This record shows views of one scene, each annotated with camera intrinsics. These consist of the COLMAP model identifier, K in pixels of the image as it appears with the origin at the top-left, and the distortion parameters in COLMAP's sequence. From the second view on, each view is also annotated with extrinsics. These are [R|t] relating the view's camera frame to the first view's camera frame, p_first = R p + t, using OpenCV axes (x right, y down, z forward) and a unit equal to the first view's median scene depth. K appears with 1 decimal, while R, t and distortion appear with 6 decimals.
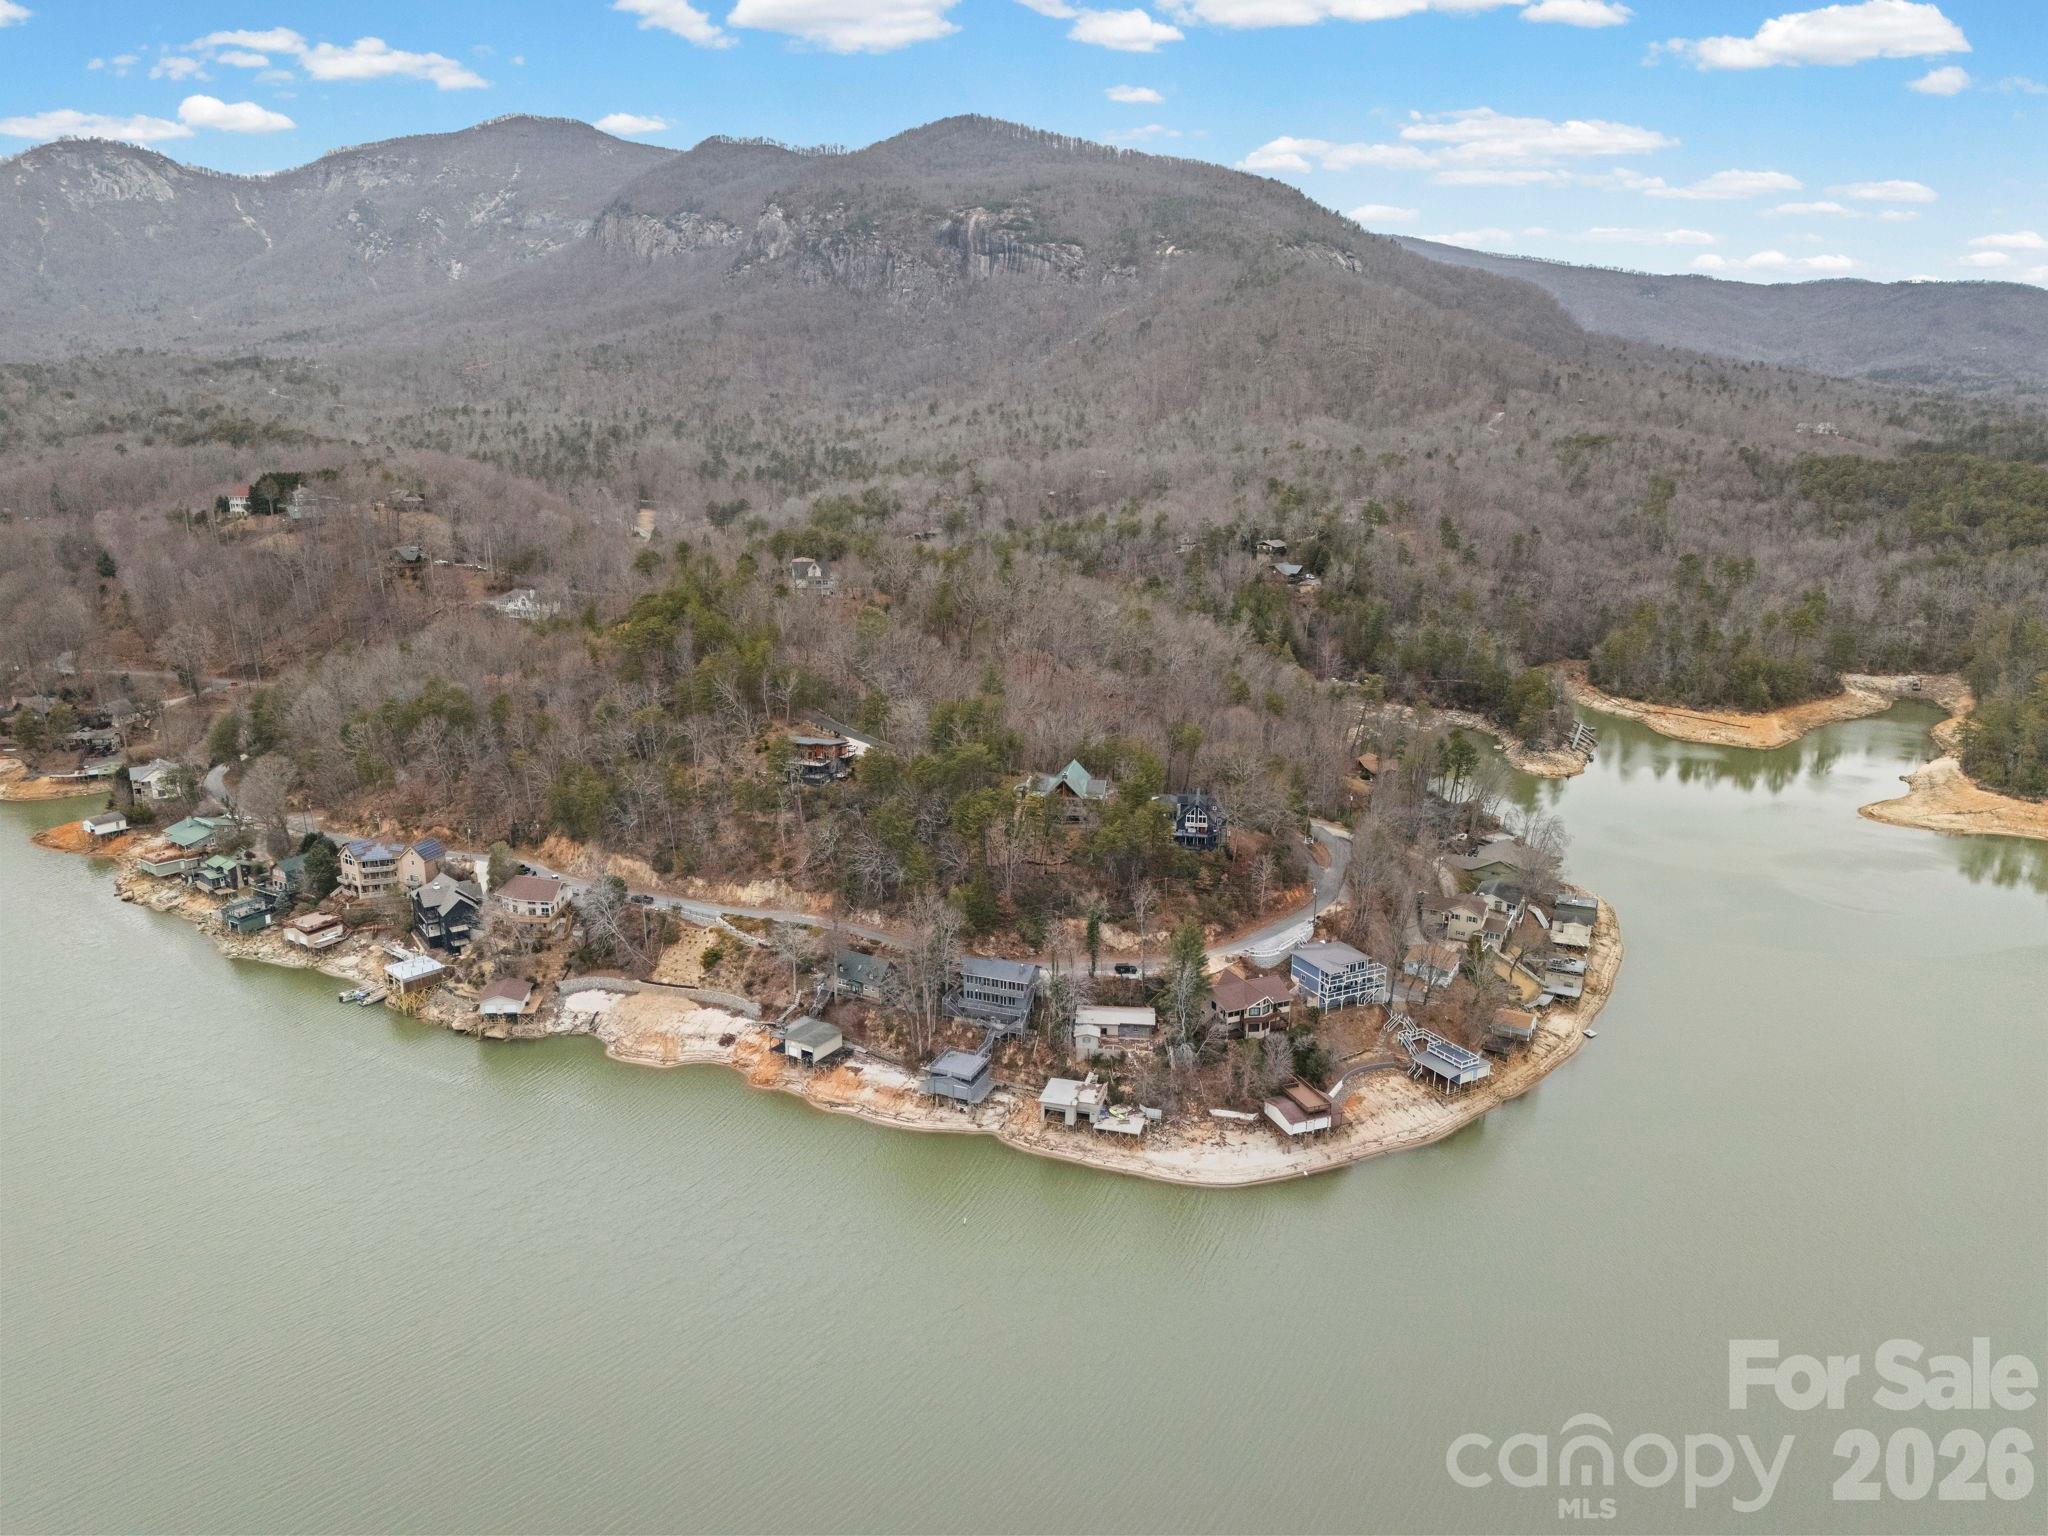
lens RADIAL K [[1526.8, 0, 1032.2], [0, 1526.8, 788.5], [0, 0, 1]] dist [0.148754, -0.211427]
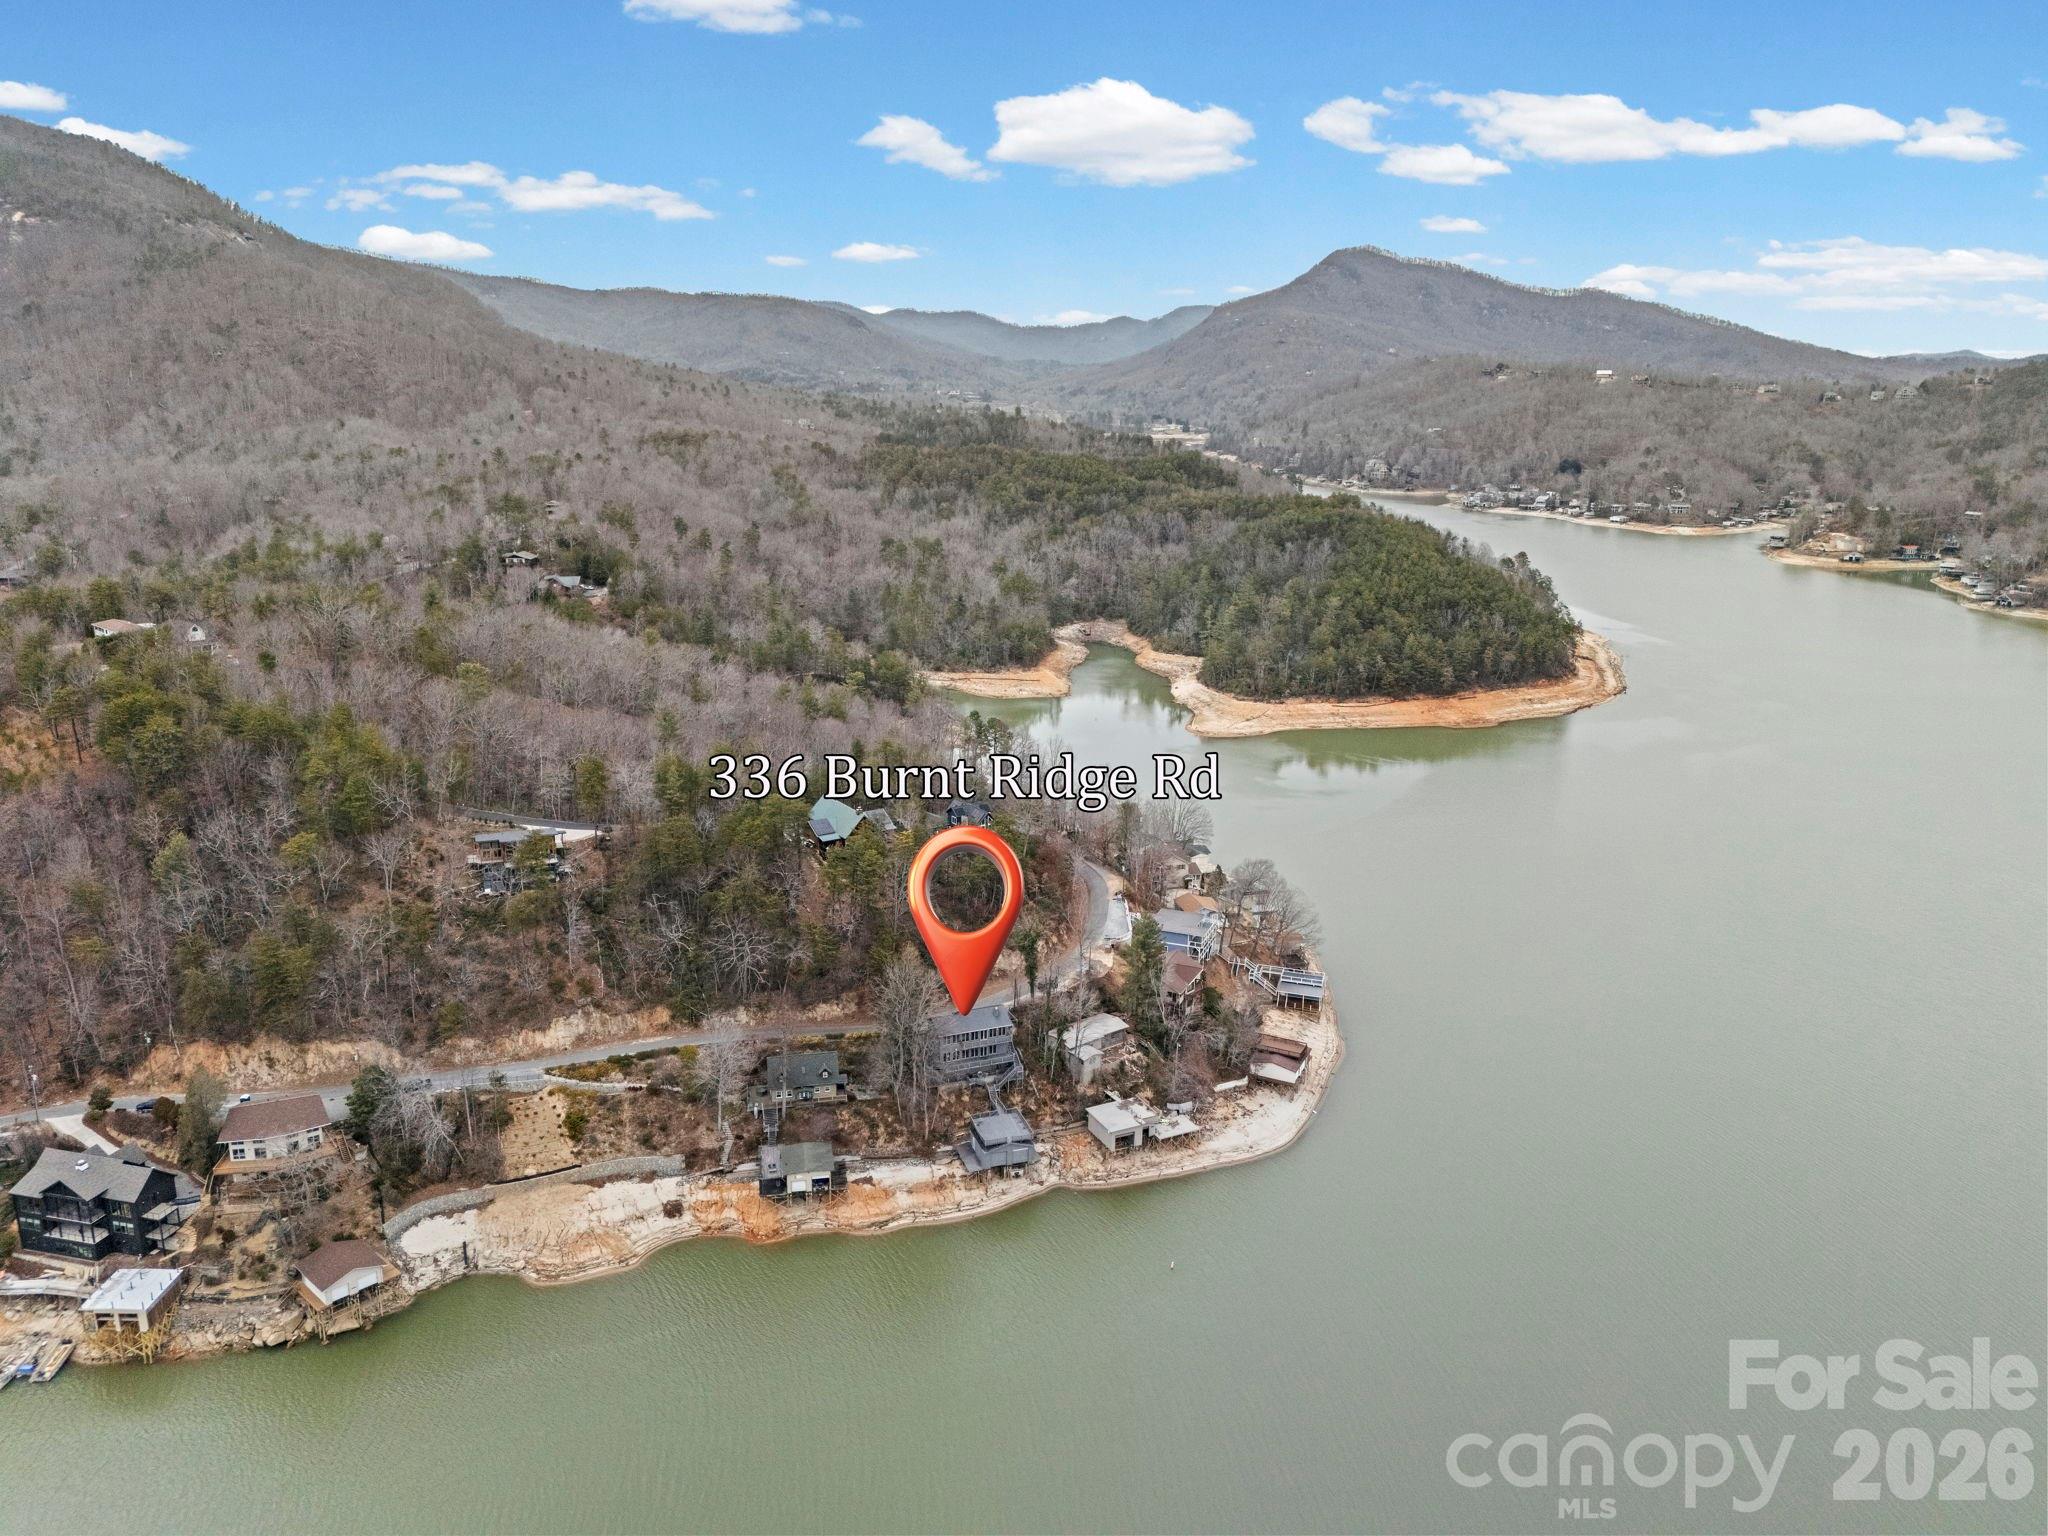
lens RADIAL K [[1517.4, 0, 1051.9], [0, 1517.4, 762.5], [0, 0, 1]] dist [0.051382, -0.008284]
pose [[0.734051, -0.172073, 0.656932, -0.539869], [0.181625, 0.981871, 0.054239, -0.072426], [-0.654355, 0.079501, 0.751997, 0.258265]]
